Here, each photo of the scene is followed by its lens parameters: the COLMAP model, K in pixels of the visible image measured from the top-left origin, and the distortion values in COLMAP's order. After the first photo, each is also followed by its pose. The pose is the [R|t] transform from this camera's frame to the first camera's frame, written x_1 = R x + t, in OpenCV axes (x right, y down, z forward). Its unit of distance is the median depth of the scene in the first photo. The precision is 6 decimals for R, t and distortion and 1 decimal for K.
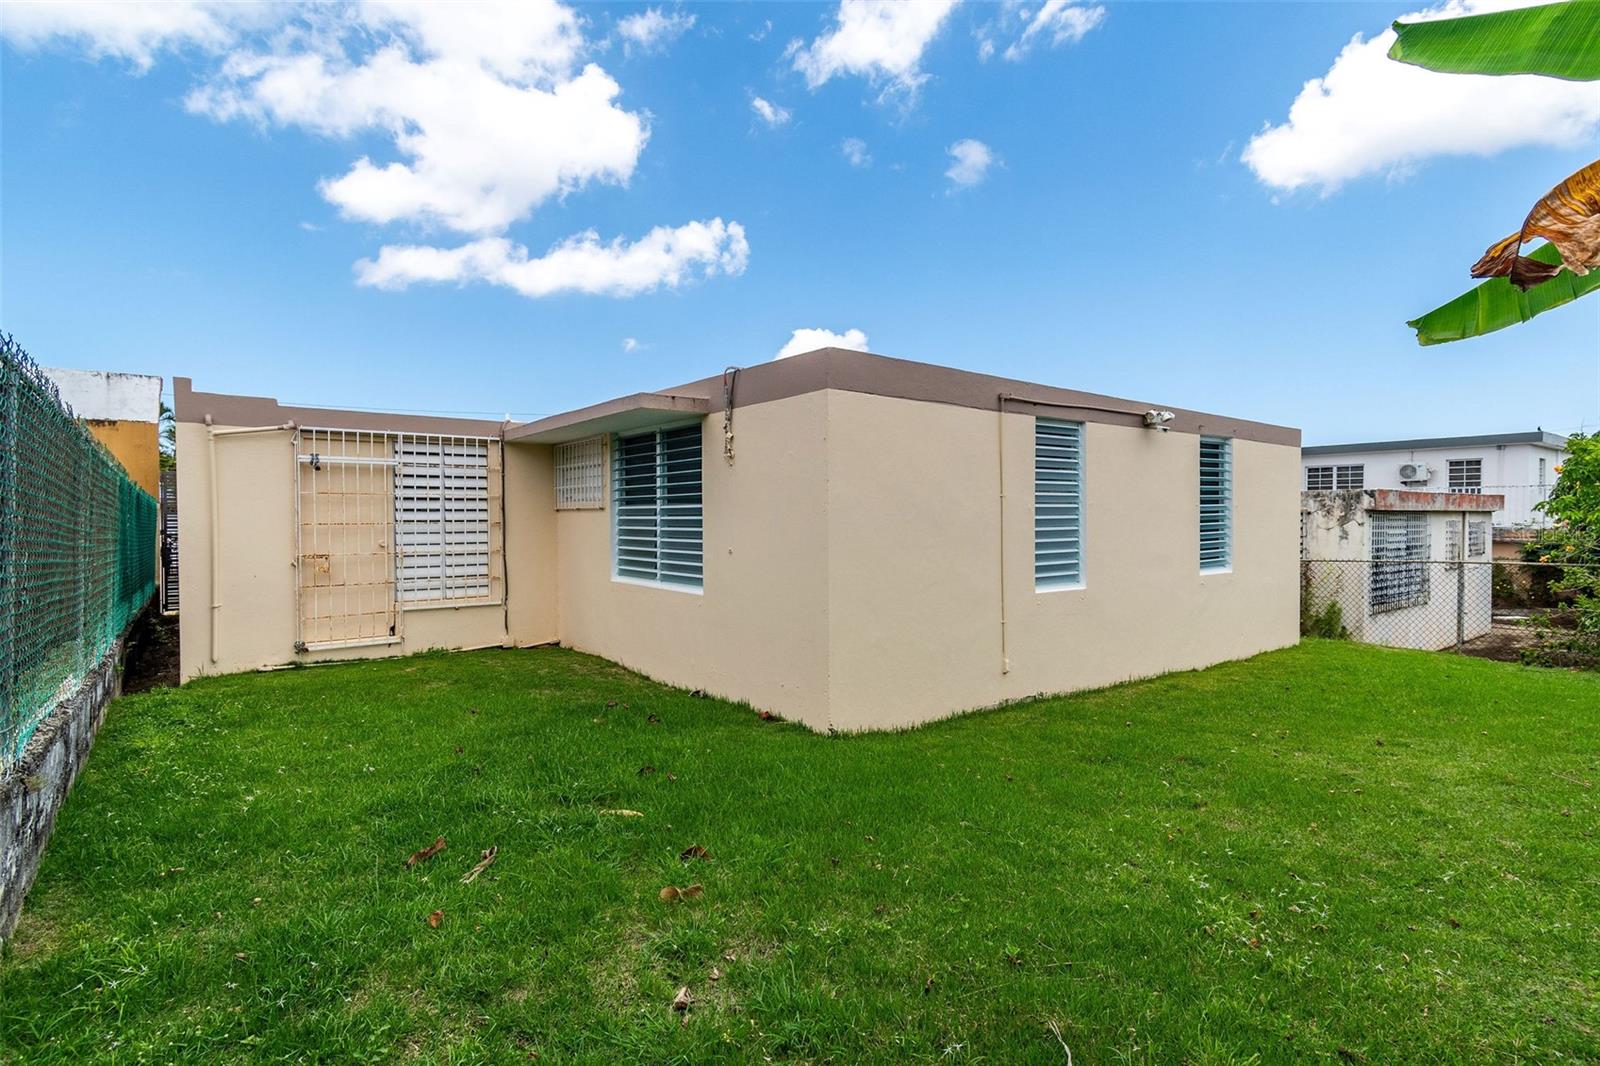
lens RADIAL K [[771.3, 0, 788.8], [0, 771.3, 525.3], [0, 0, 1]] dist [0.011741, -0.000324]
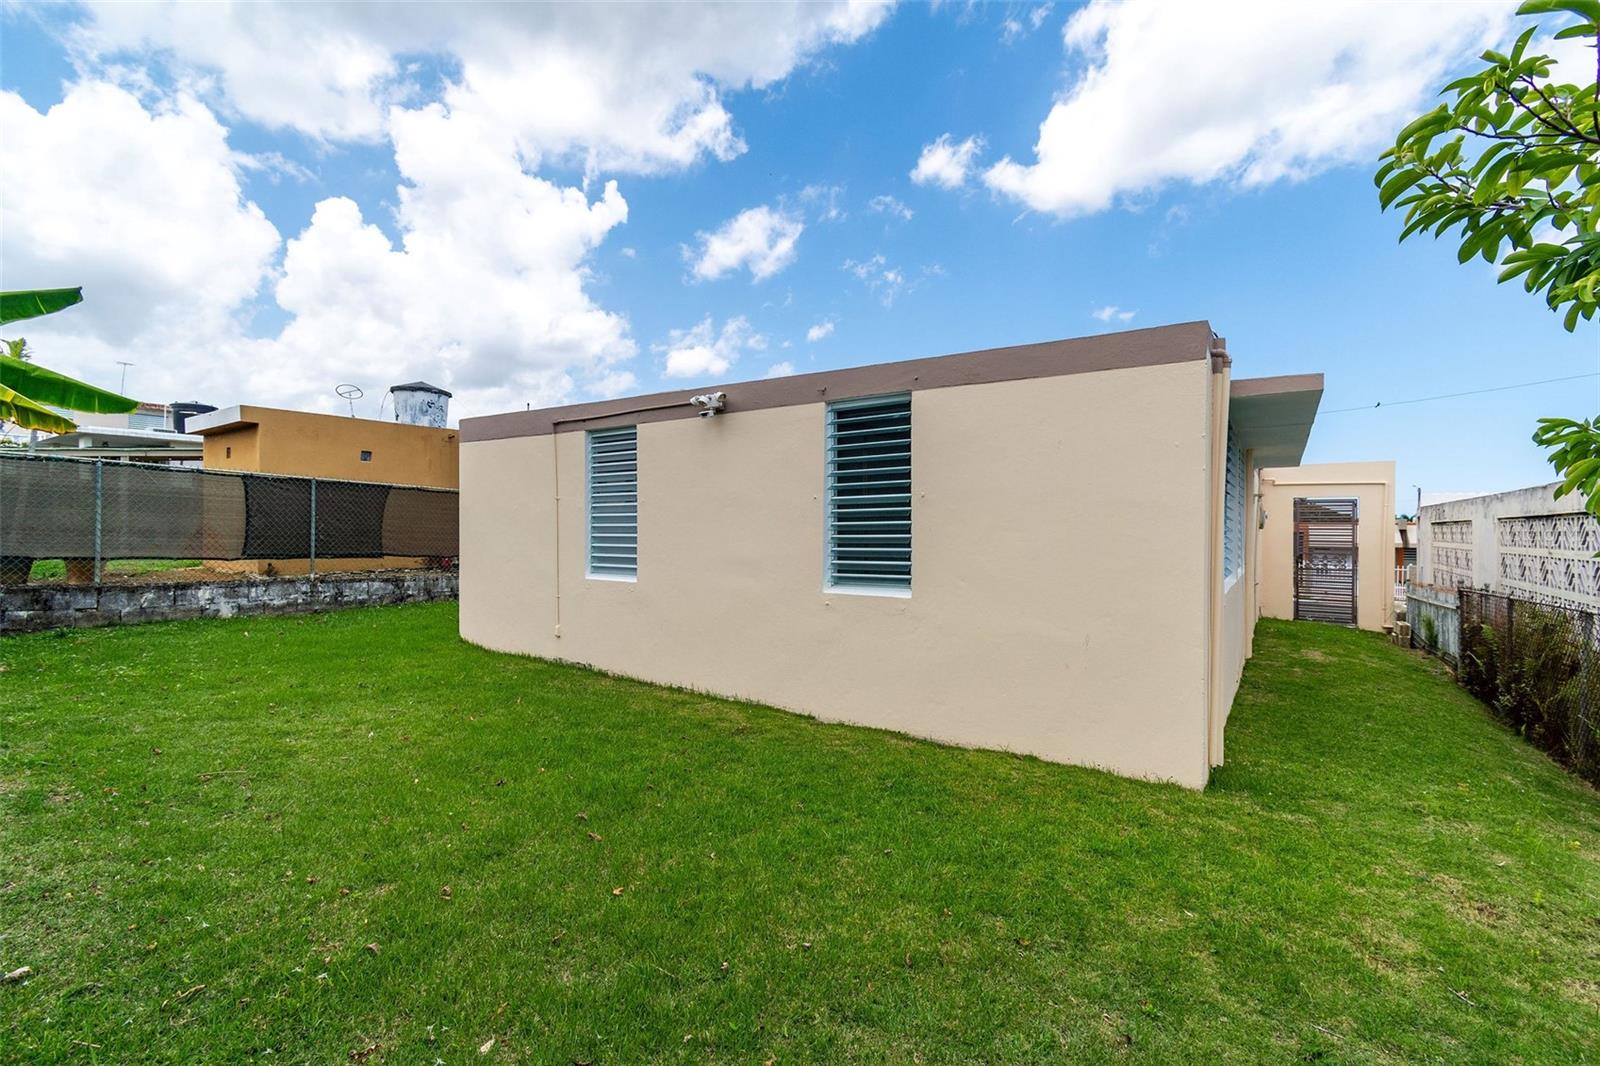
lens RADIAL K [[709.5, 0, 798.5], [0, 709.5, 532.2], [0, 0, 1]] dist [0.000759, 0.000023]
pose [[0.323960, 0.008330, -0.946034, 1.236894], [-0.016263, 0.999863, 0.003235, 0.006316], [0.945931, 0.014338, 0.324051, 0.807496]]
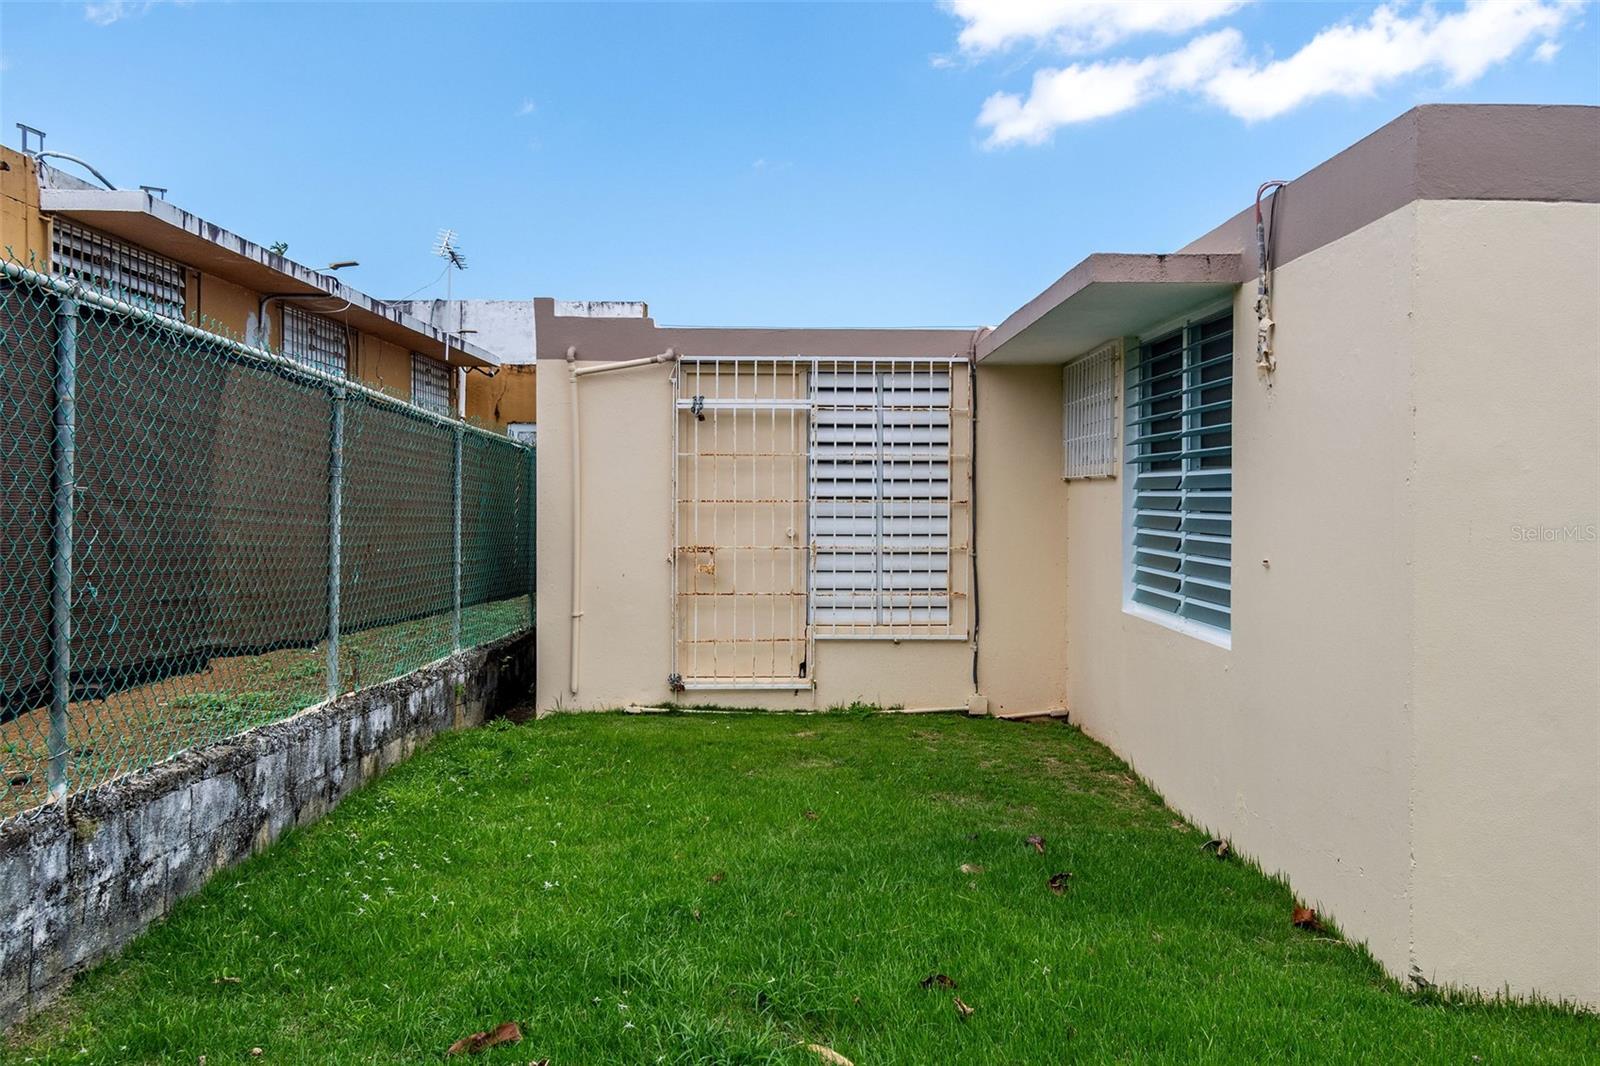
lens RADIAL K [[1333.0, 0, 827.9], [0, 1333.0, 502.3], [0, 0, 1]] dist [0.012930, 0.001644]
pose [[0.814729, 0.008730, -0.579776, 0.149224], [-0.011727, 0.999930, -0.001423, -0.000073], [0.579723, 0.007958, 0.814775, 0.126510]]
